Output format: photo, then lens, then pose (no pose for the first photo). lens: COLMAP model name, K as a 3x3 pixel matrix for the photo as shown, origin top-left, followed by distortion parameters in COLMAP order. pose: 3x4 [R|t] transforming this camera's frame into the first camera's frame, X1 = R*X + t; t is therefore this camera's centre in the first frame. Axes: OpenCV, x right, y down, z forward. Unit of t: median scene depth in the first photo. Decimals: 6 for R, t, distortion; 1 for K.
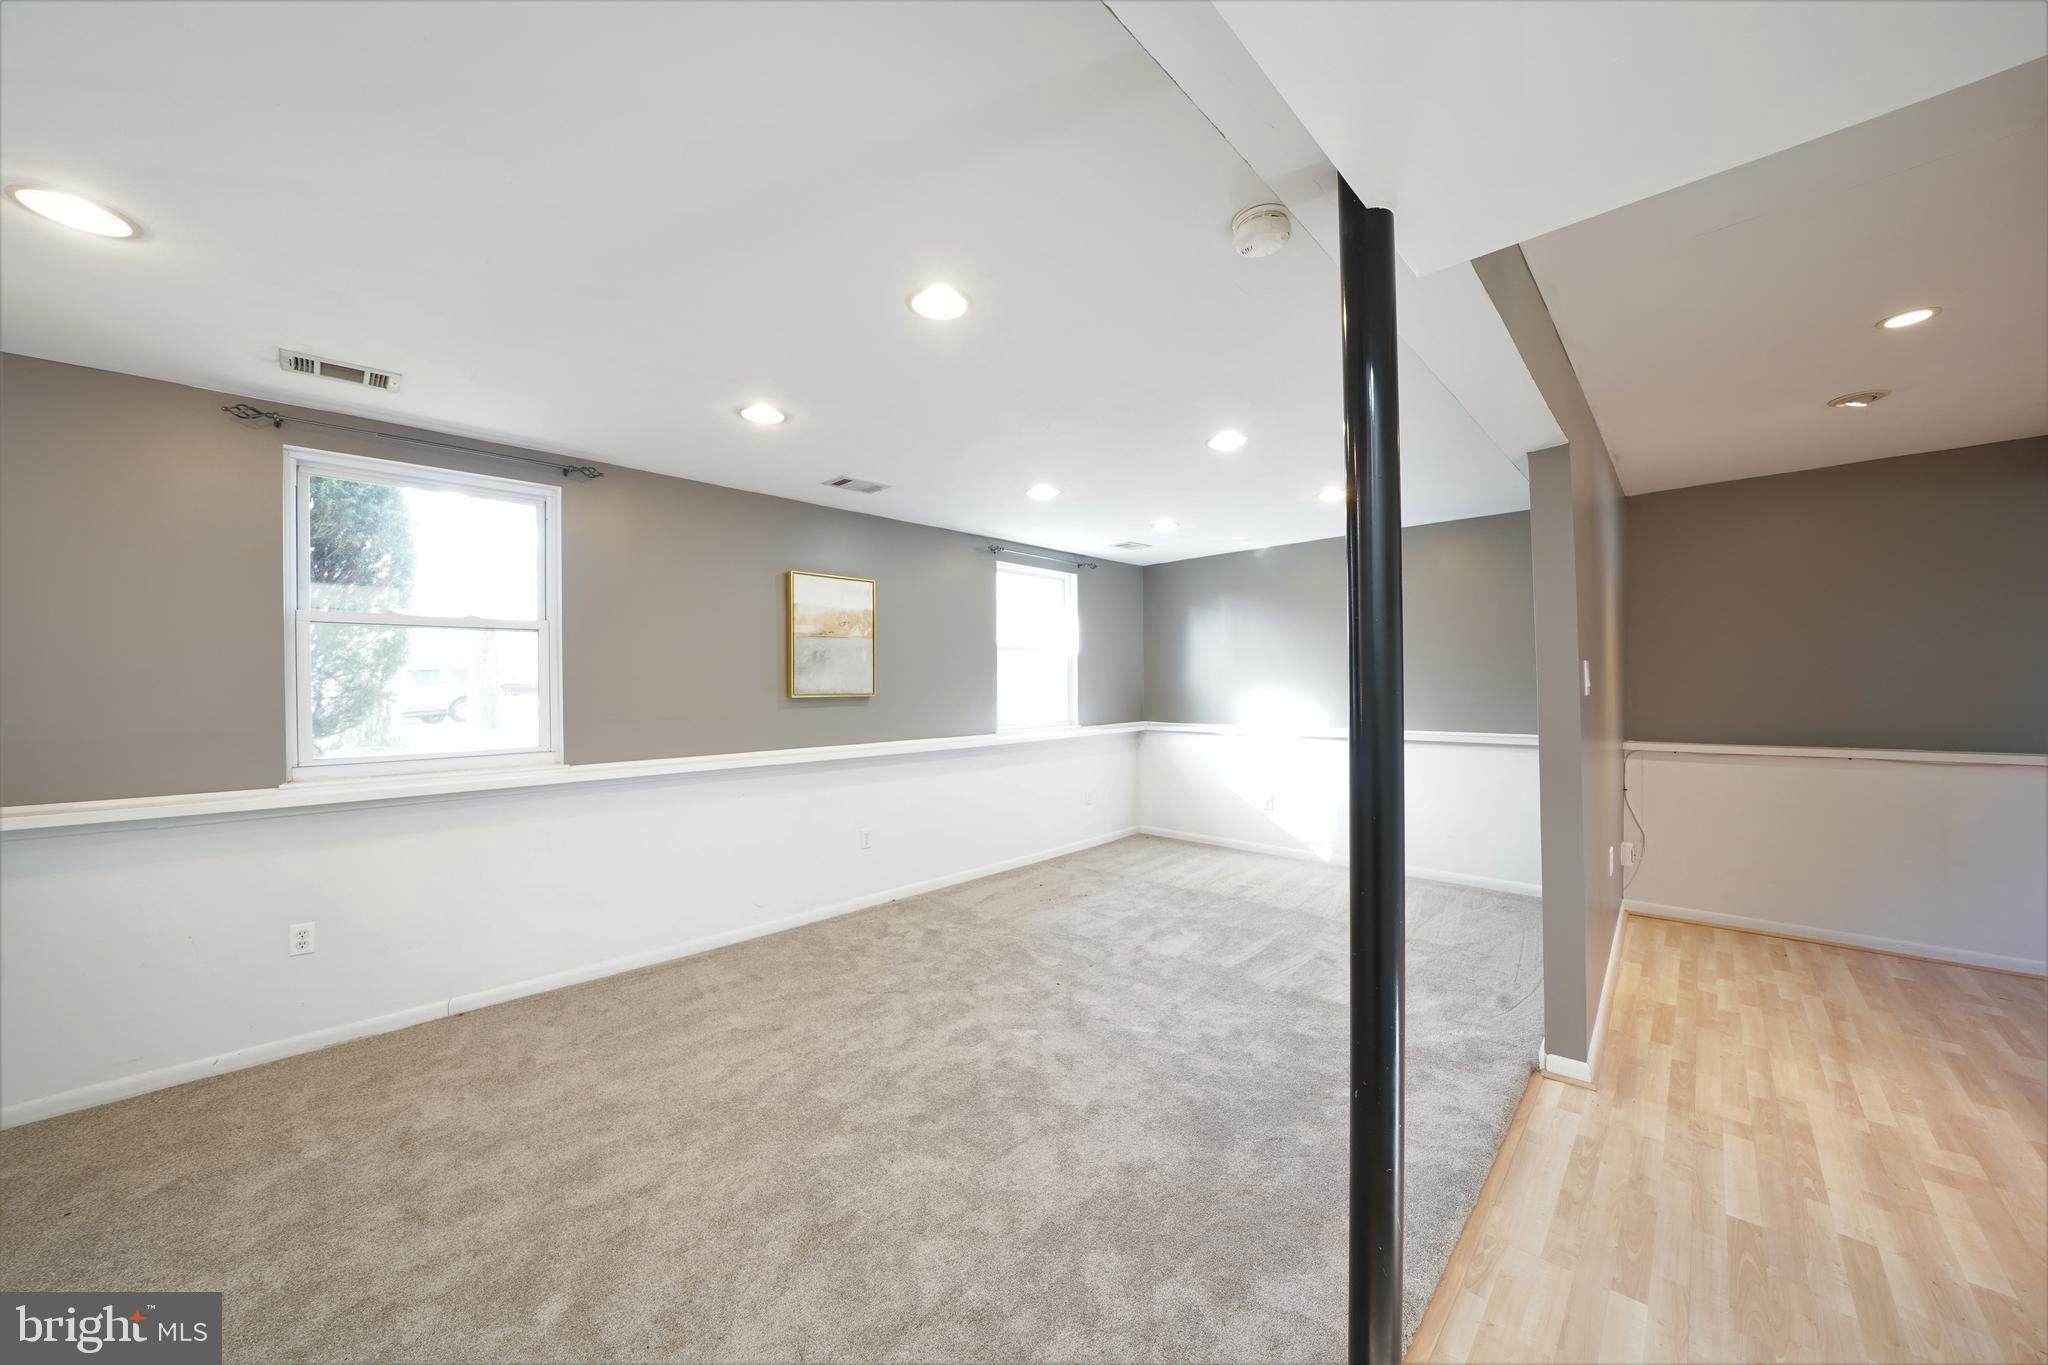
lens RADIAL K [[711.9, 0, 1018.4], [0, 711.9, 691.2], [0, 0, 1]] dist [-0.025687, 0.002269]
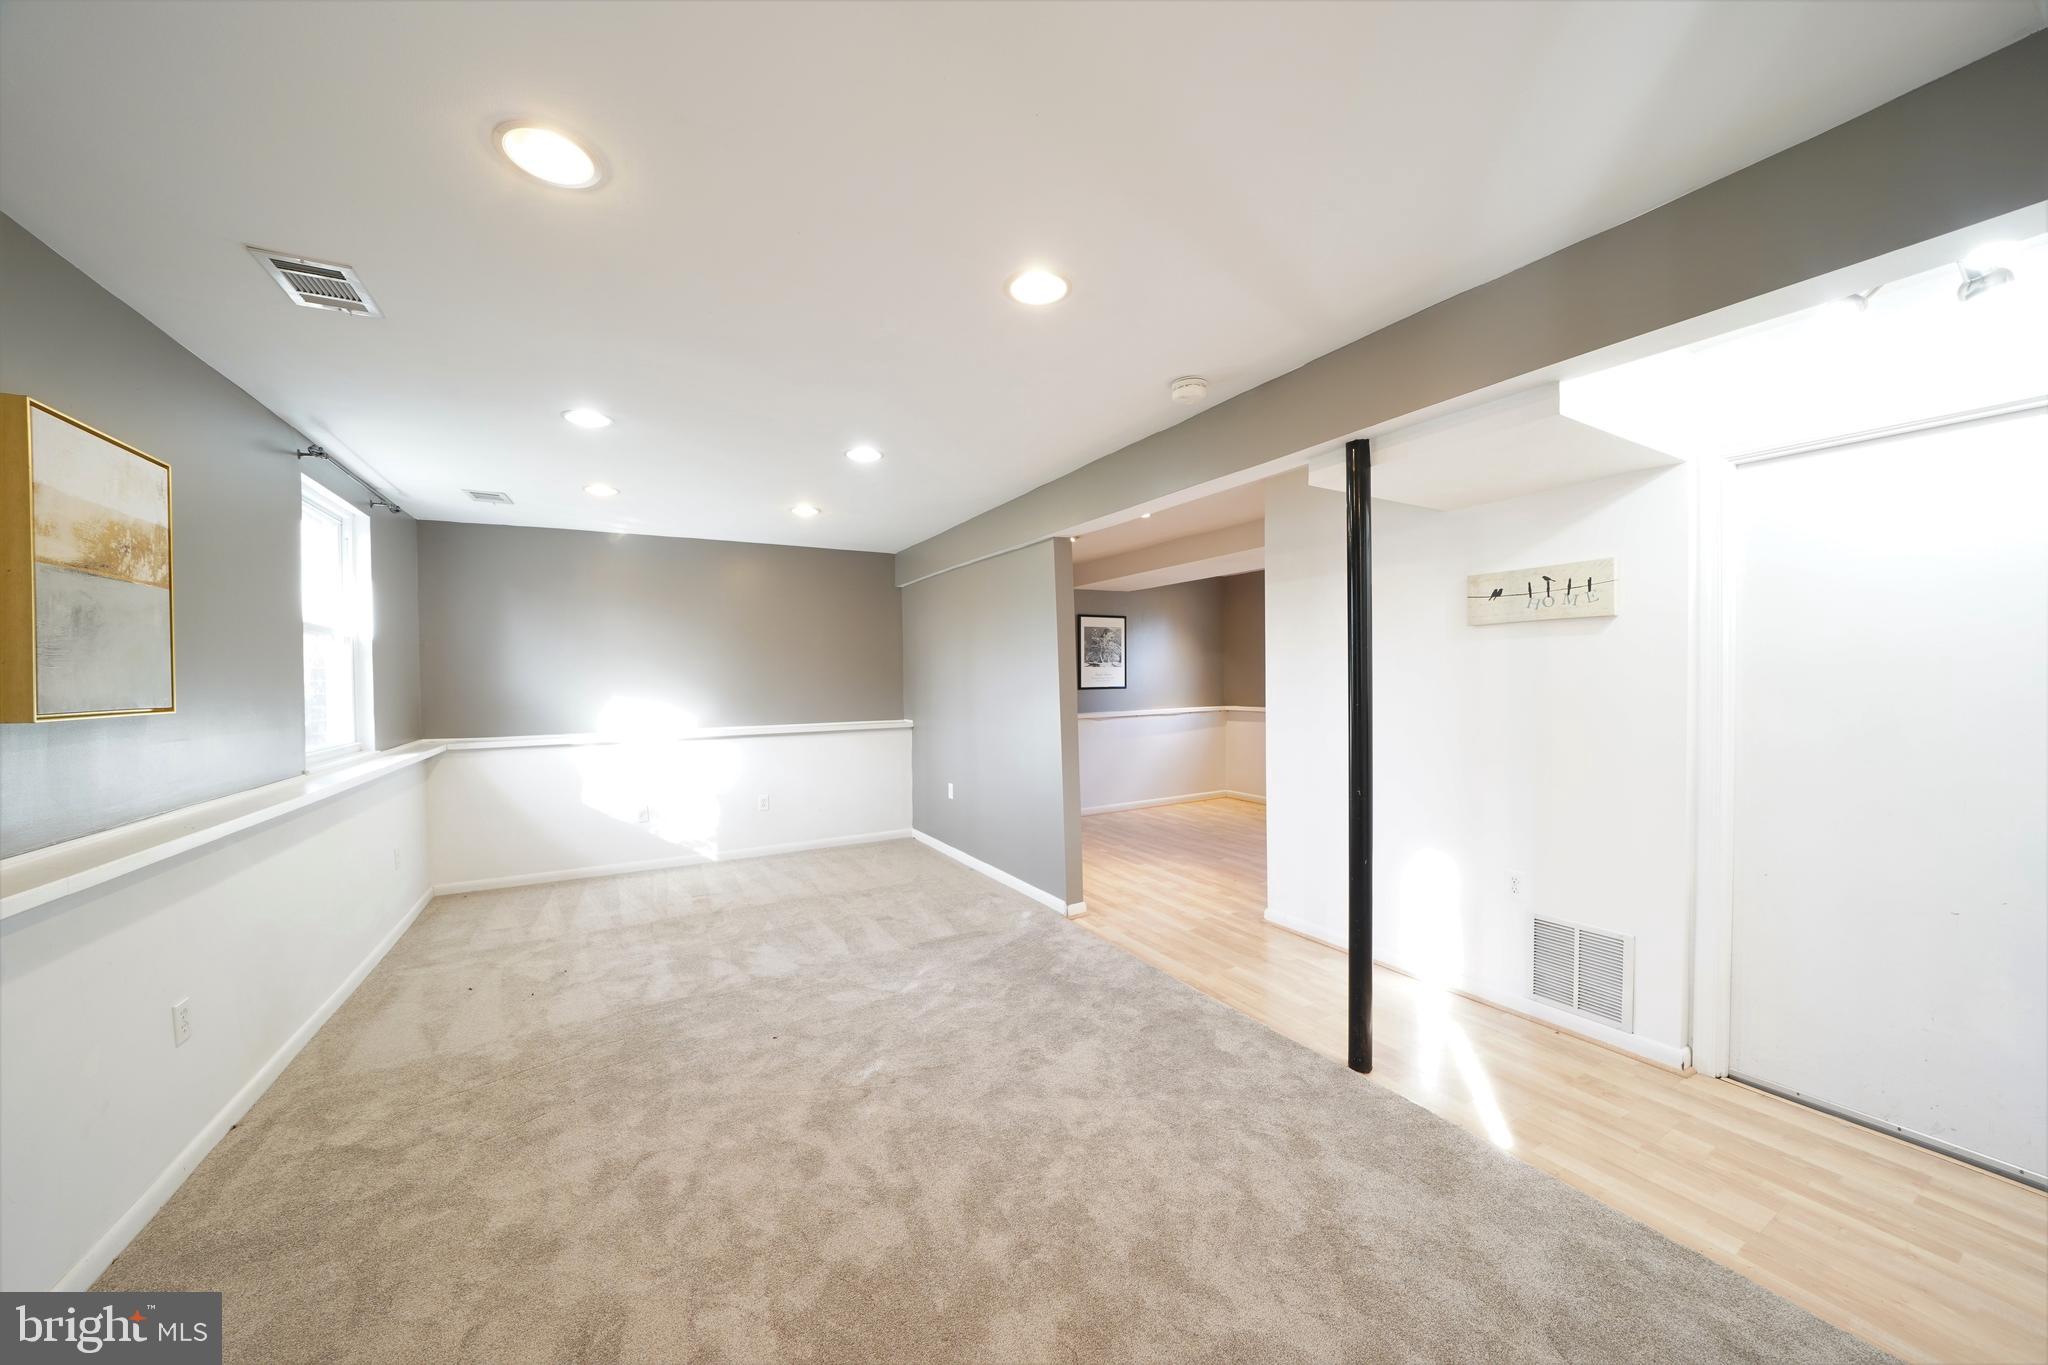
lens RADIAL K [[711.9, 0, 1021.1], [0, 711.9, 690.5], [0, 0, 1]] dist [-0.025687, 0.002269]
pose [[0.286432, -0.013164, 0.958010, -0.630361], [0.019161, 0.999784, 0.008010, -0.001181], [-0.957909, 0.016062, 0.286623, 0.450164]]
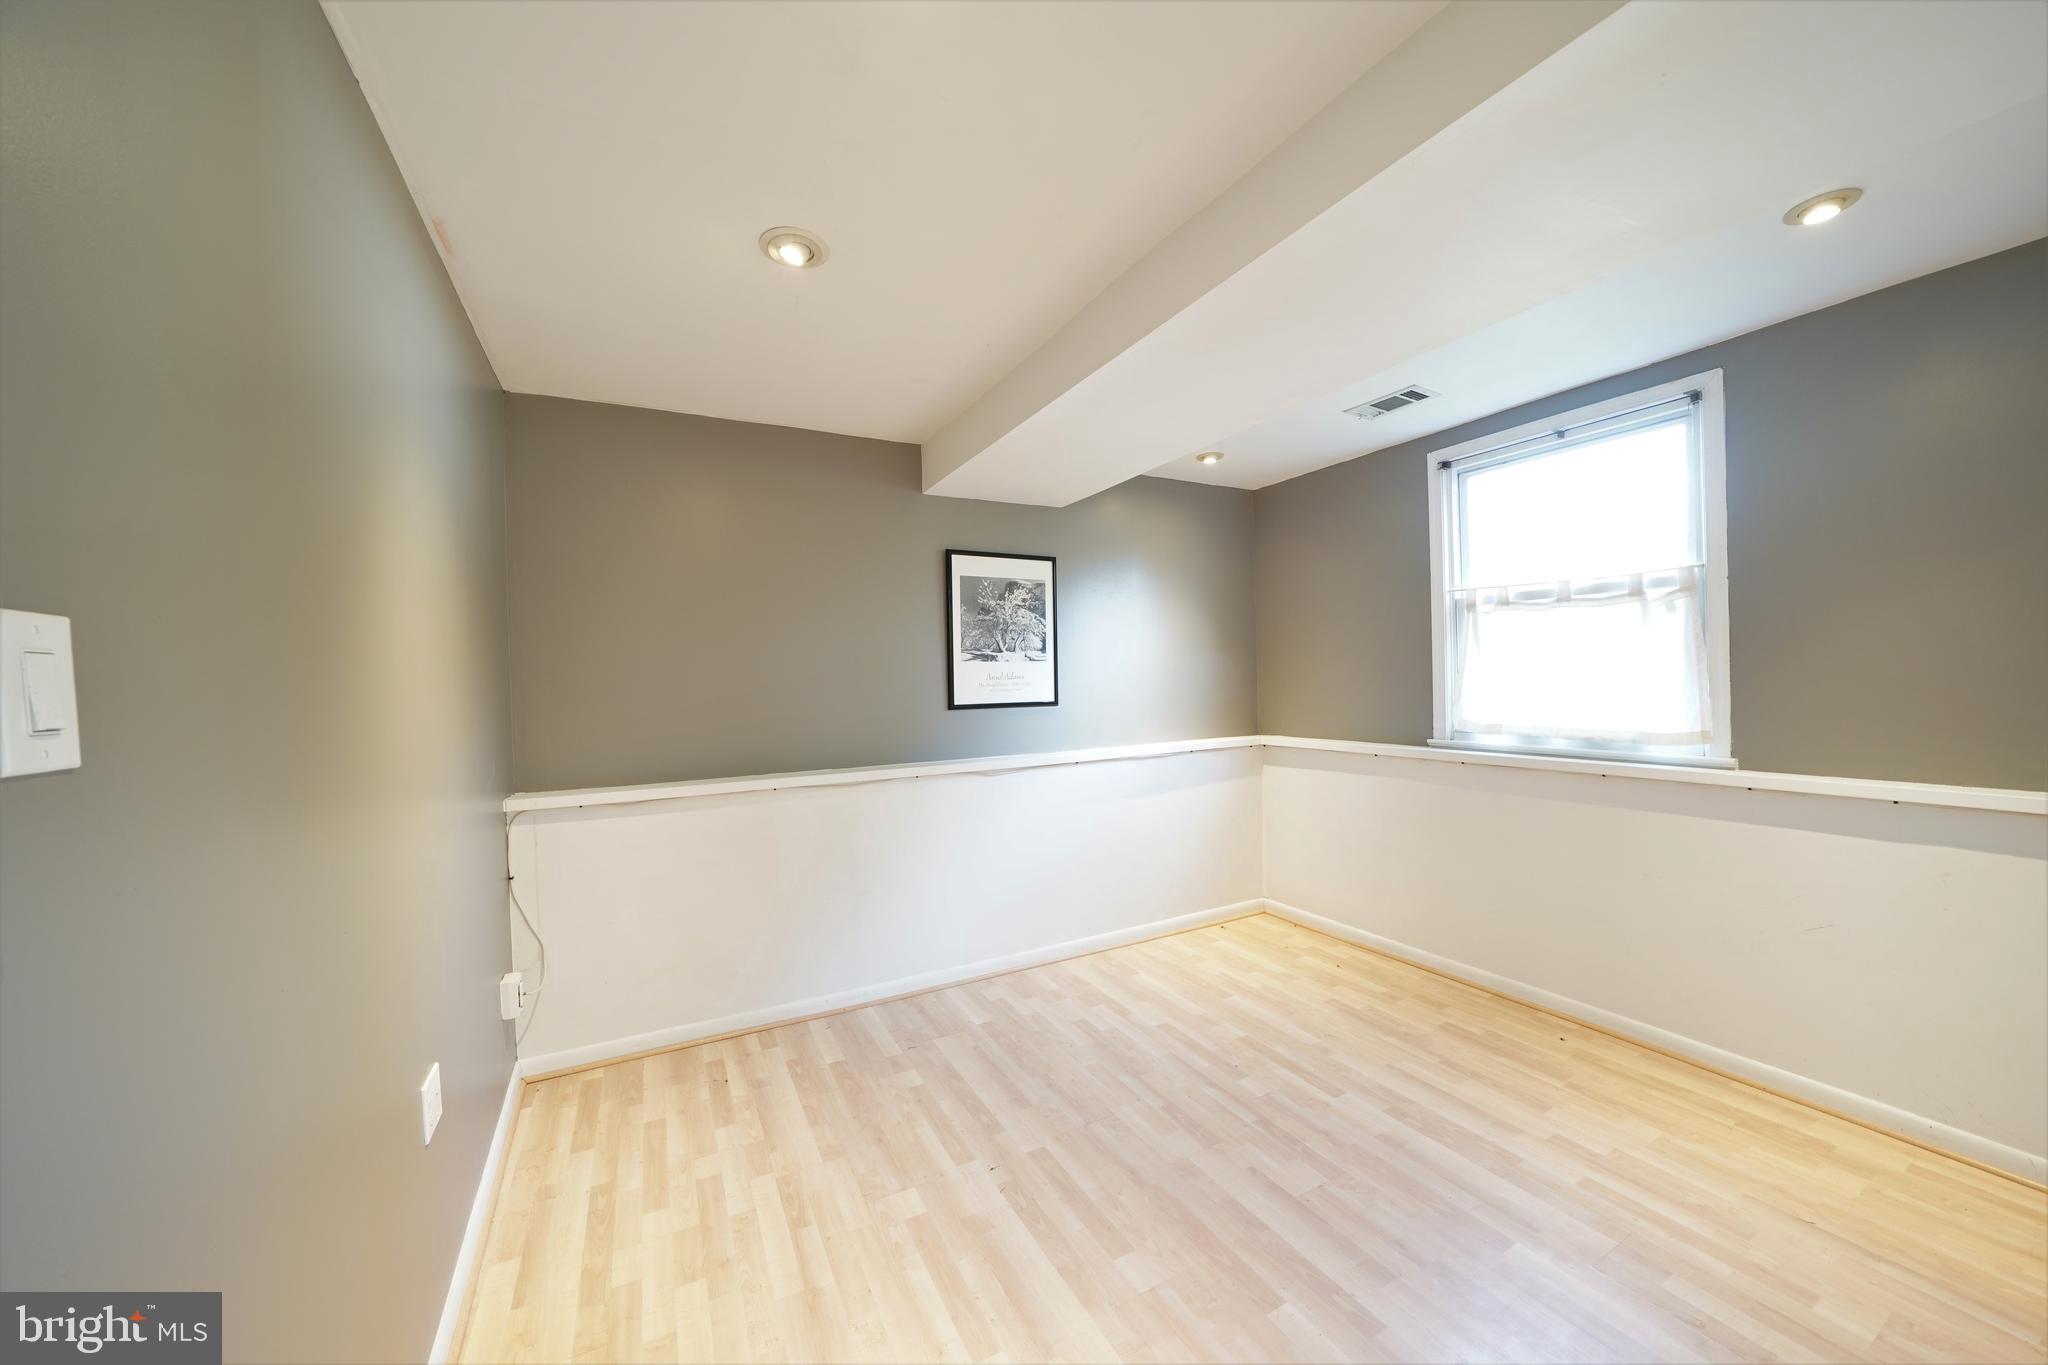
lens RADIAL K [[711.9, 0, 1012.9], [0, 711.9, 689.3], [0, 0, 1]] dist [-0.025687, 0.002269]
pose [[0.318033, -0.006546, 0.948057, 0.535105], [0.026088, 0.999658, -0.001849, -0.007983], [-0.947721, 0.025321, 0.318095, 0.490797]]
